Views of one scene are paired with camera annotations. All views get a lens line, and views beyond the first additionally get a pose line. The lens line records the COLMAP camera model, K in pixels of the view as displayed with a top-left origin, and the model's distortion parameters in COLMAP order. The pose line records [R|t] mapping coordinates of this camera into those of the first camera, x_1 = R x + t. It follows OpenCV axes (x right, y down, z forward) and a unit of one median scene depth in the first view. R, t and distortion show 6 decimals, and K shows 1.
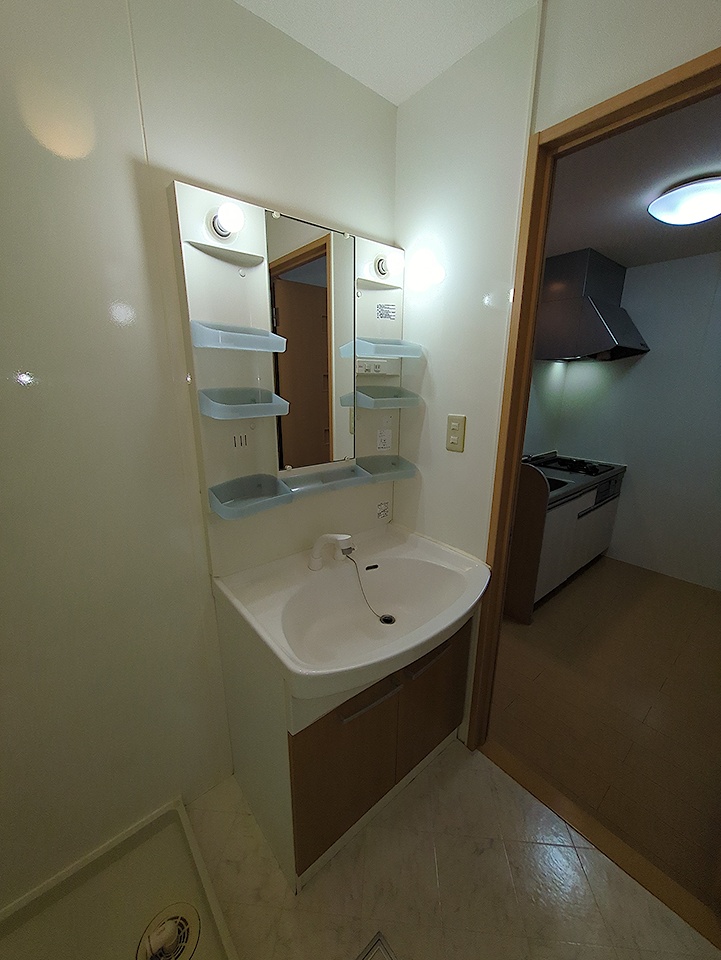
lens RADIAL K [[377.9, 0, 359.3], [0, 377.9, 483.4], [0, 0, 1]] dist [-0.000095, 0.000185]
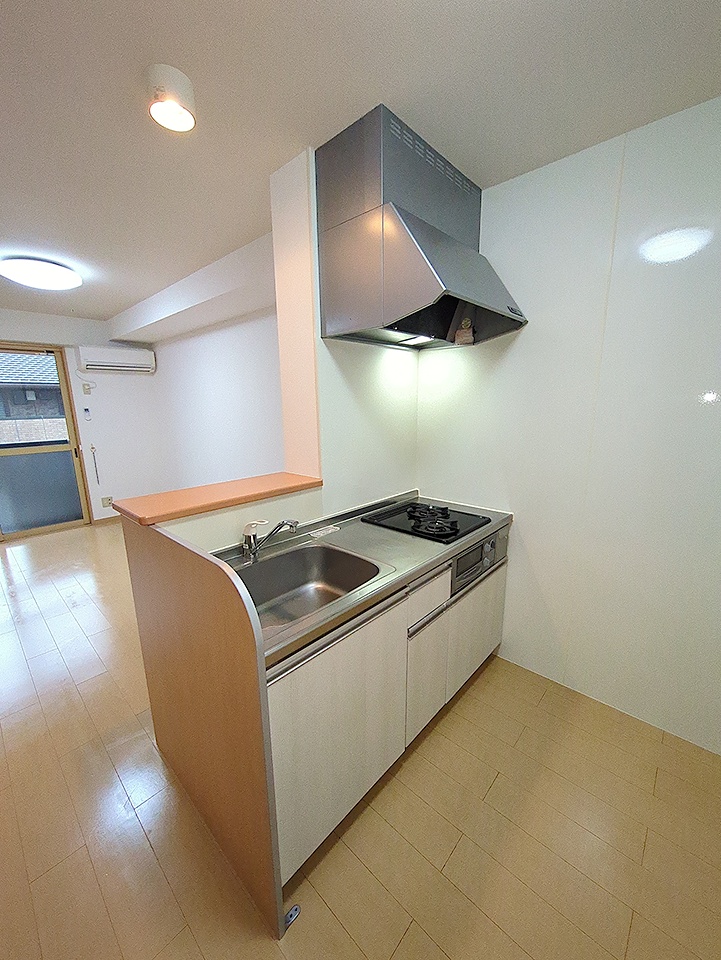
lens RADIAL K [[377.9, 0, 359.3], [0, 377.9, 483.4], [0, 0, 1]] dist [-0.000095, 0.000185]
pose [[0.992723, -0.047314, 0.110734, 0.423292], [0.053715, 0.997010, -0.055558, -0.079363], [-0.107775, 0.061102, 0.992296, 0.449548]]
